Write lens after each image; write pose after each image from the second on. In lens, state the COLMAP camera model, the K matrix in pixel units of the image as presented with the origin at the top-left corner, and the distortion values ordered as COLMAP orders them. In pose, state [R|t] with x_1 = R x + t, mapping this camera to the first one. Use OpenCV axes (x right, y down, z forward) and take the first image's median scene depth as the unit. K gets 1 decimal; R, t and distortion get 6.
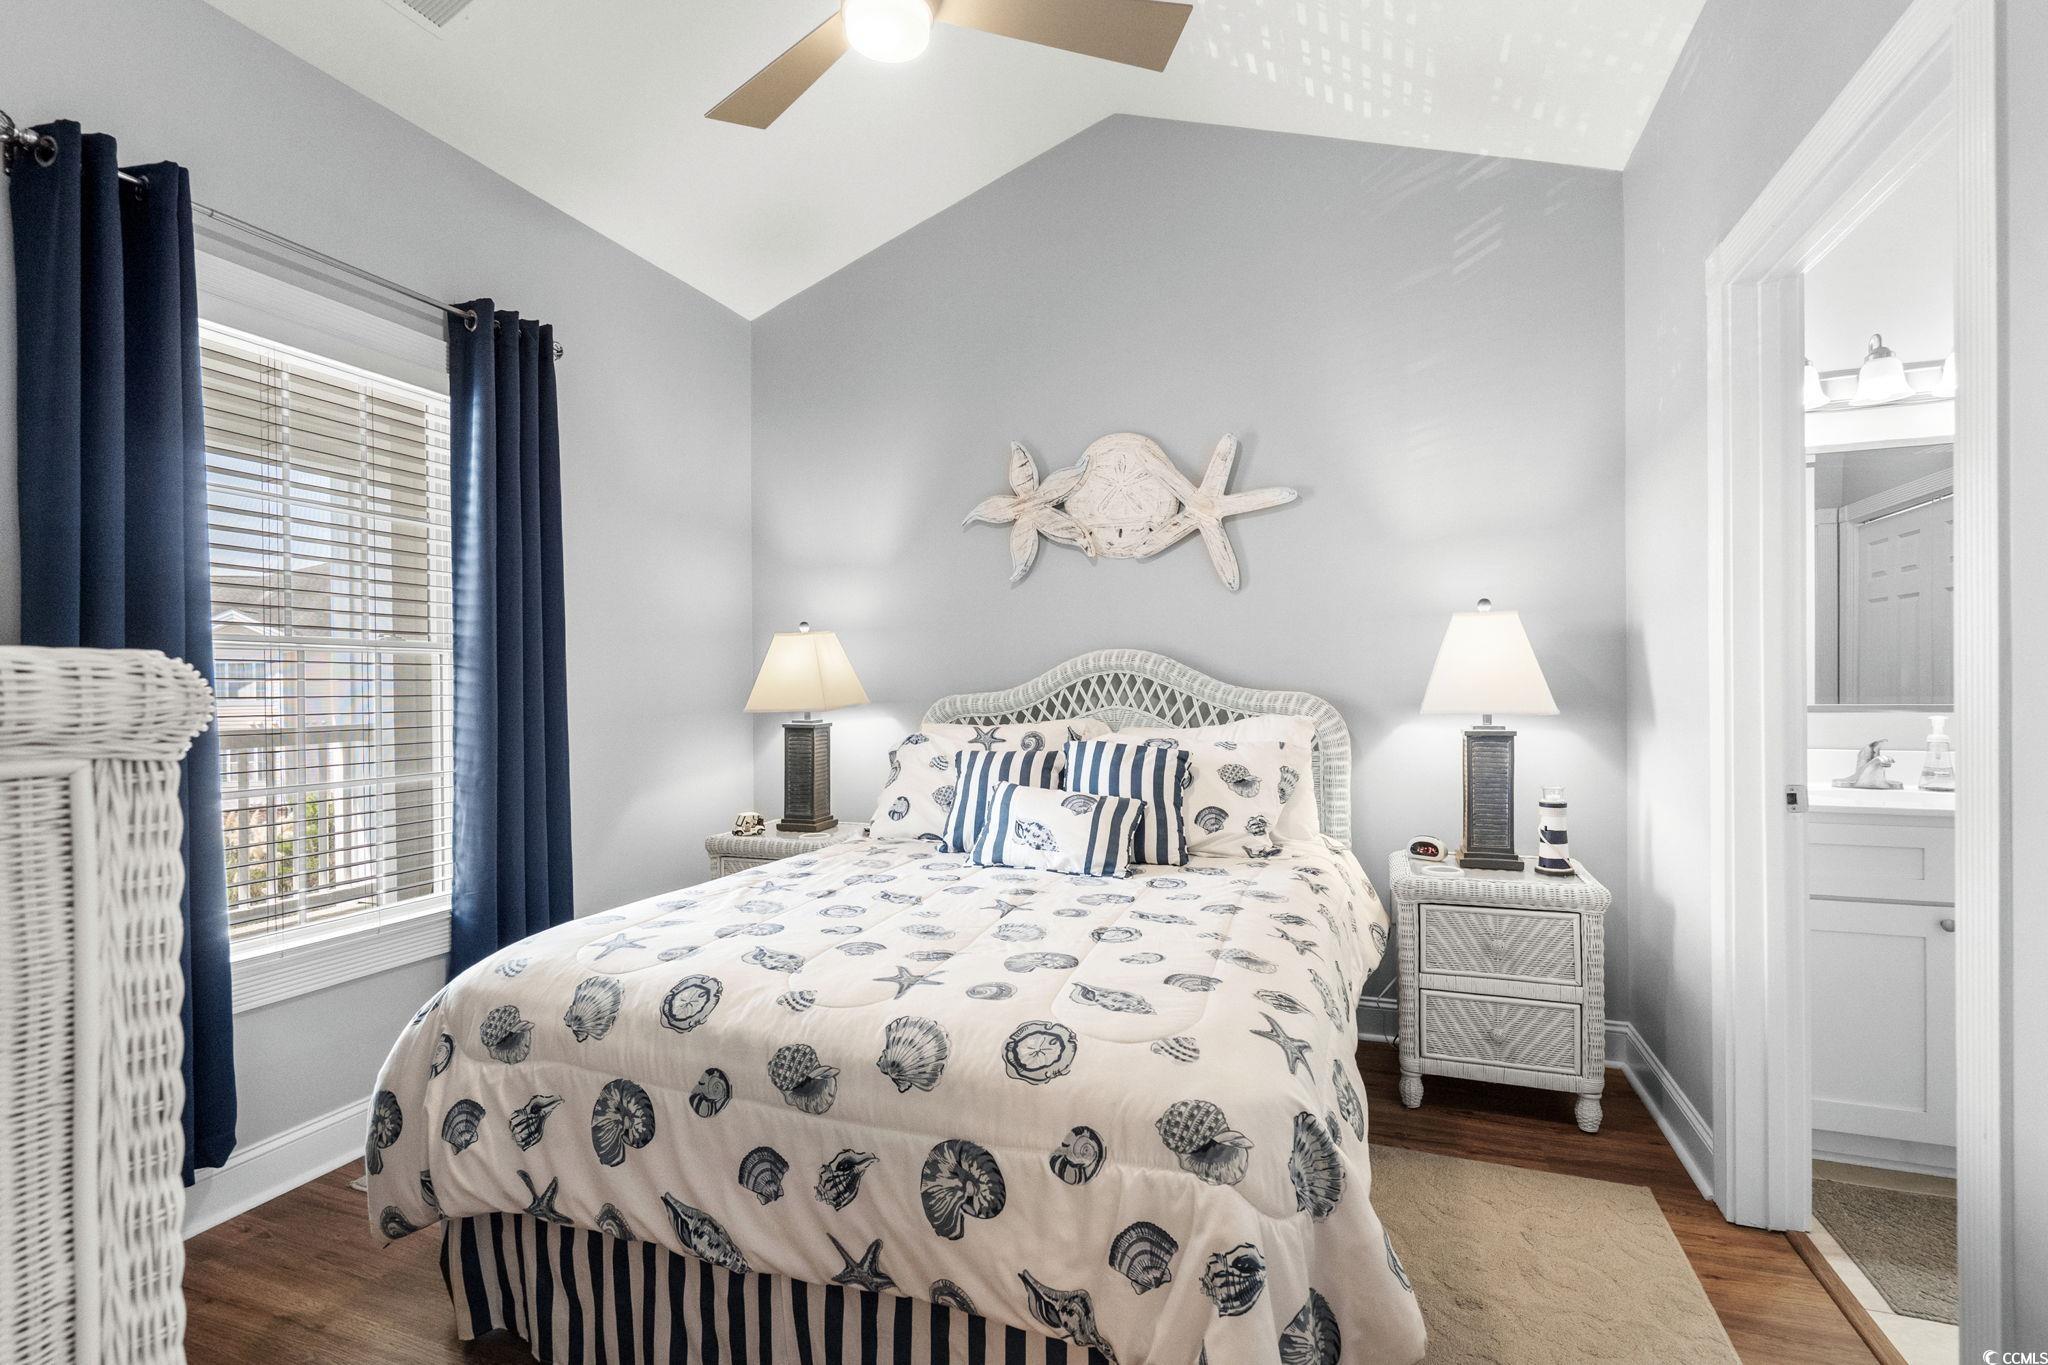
lens RADIAL K [[947.0, 0, 1027.1], [0, 947.0, 688.8], [0, 0, 1]] dist [0.000052, -0.000011]
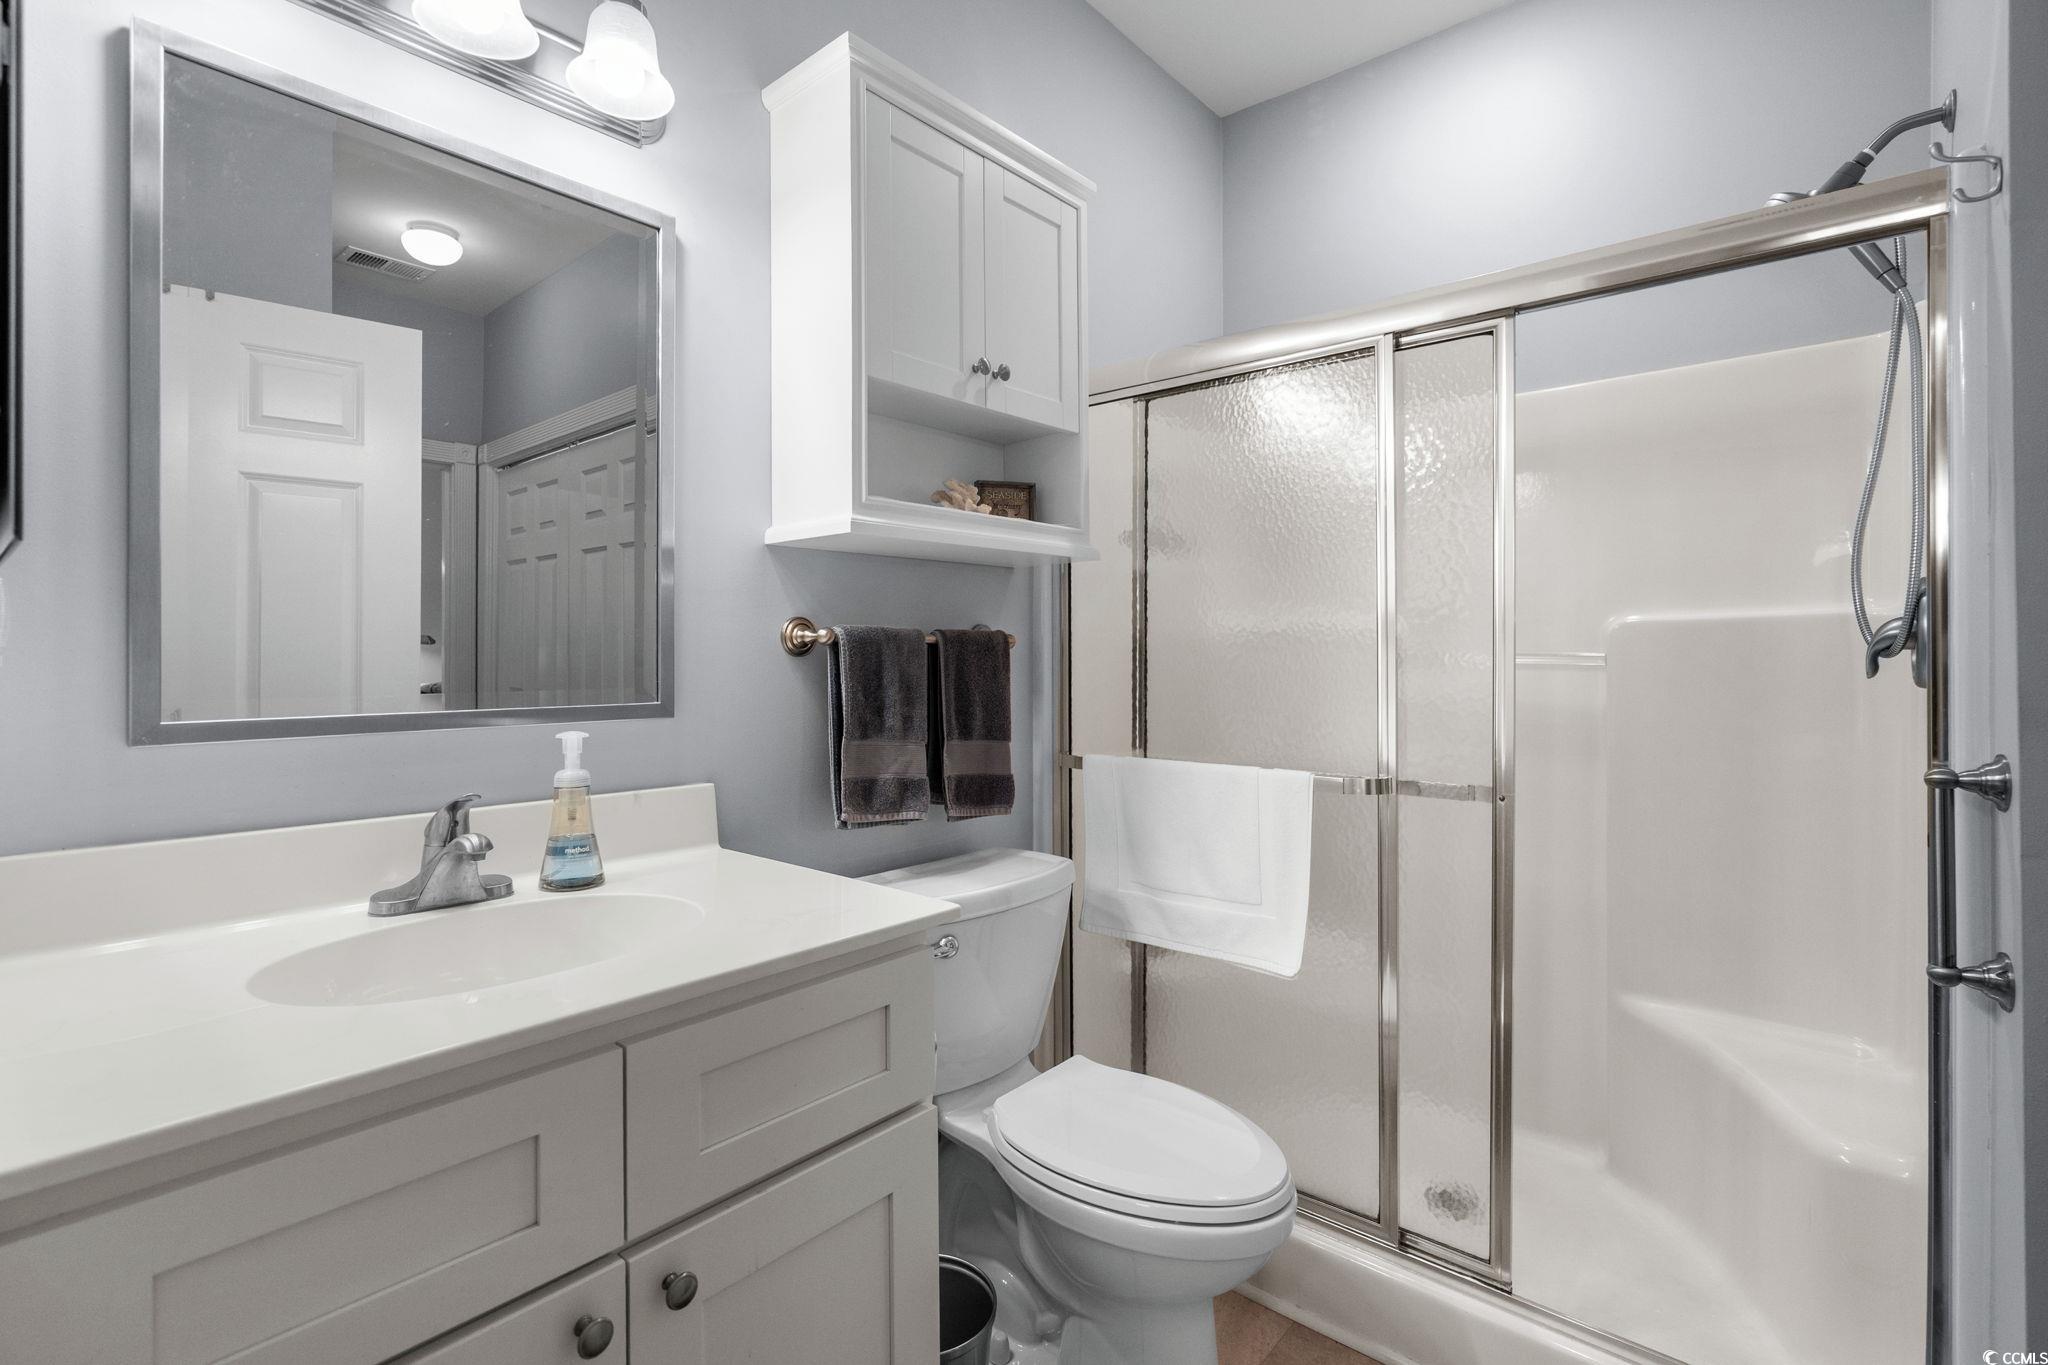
lens RADIAL K [[947.0, 0, 1027.1], [0, 947.0, 665.4], [0, 0, 1]] dist [0.000052, -0.000011]
pose [[0.351213, 0.006086, 0.936276, 0.299871], [-0.006366, 0.999971, -0.004112, -0.003265], [-0.936274, -0.004516, 0.351242, 0.311497]]
